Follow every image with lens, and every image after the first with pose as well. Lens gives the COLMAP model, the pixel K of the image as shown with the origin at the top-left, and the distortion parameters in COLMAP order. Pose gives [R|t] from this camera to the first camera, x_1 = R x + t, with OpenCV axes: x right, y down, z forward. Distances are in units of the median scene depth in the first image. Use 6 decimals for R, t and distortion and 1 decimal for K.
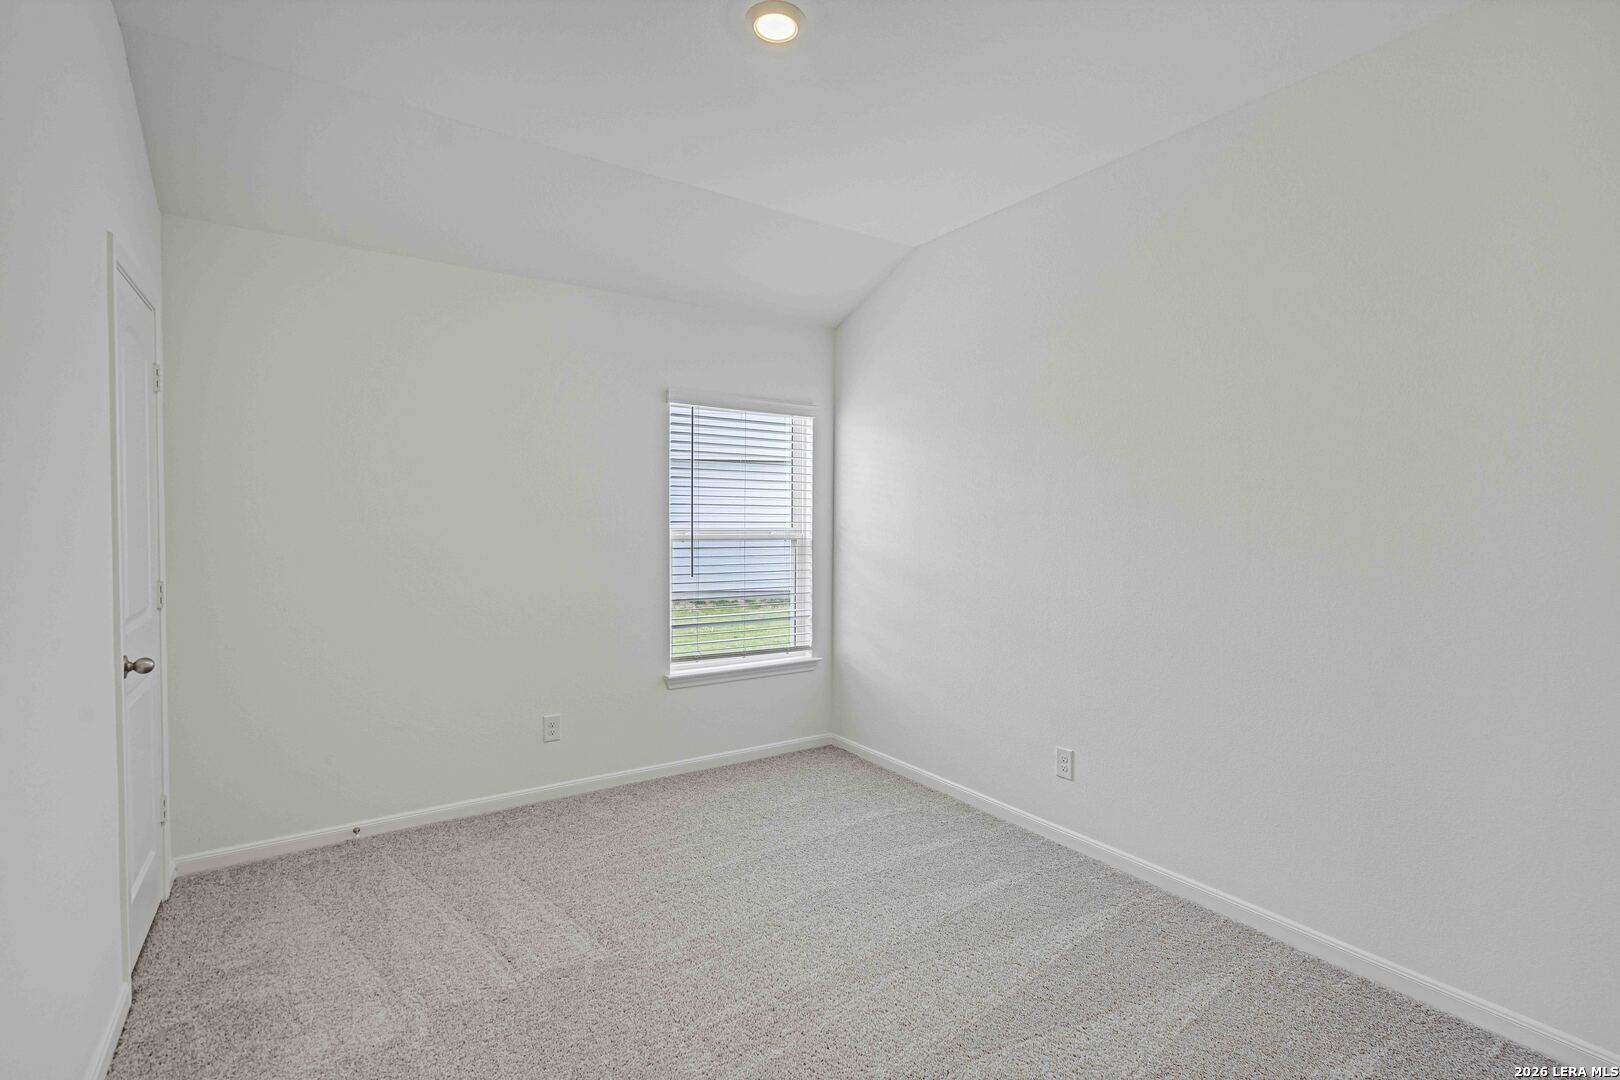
lens RADIAL K [[770.5, 0, 809.2], [0, 770.5, 570.9], [0, 0, 1]] dist [0.002892, 0.000537]
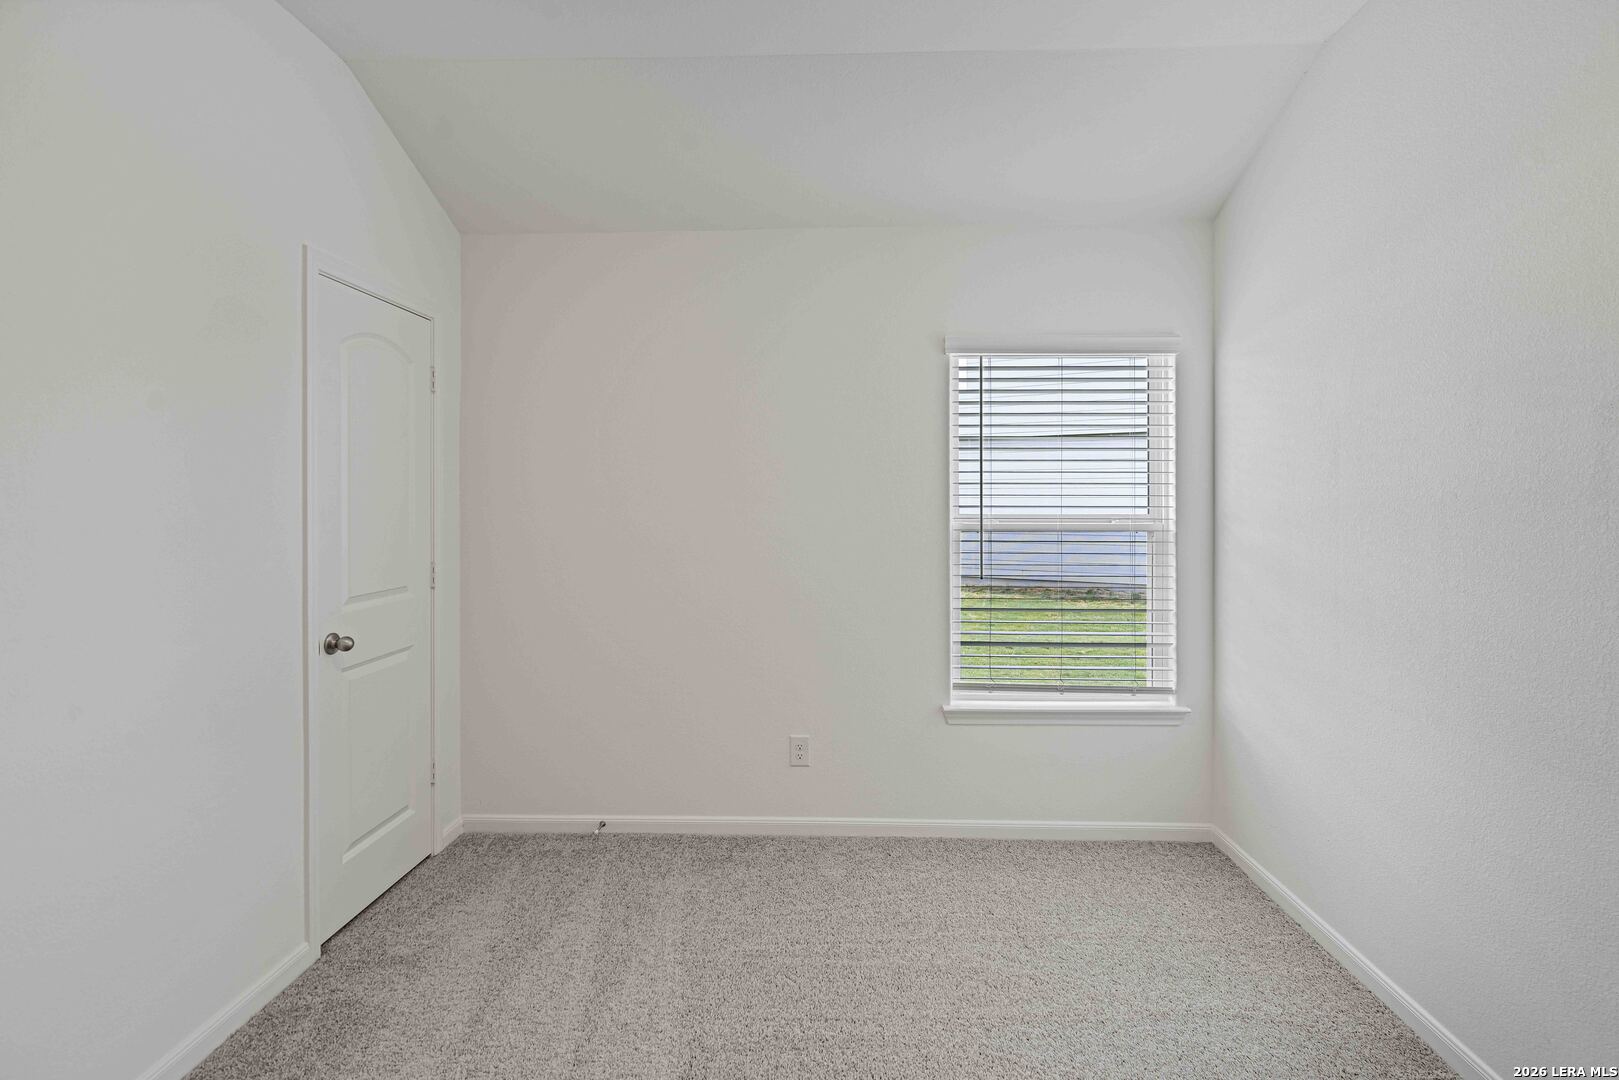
lens RADIAL K [[767.8, 0, 813.5], [0, 767.8, 519.9], [0, 0, 1]] dist [-0.002902, 0.001210]
pose [[0.804859, 0.007754, -0.593416, 0.163714], [-0.034111, 0.998866, -0.033214, -0.020143], [0.592486, 0.046975, 0.804210, 0.296078]]
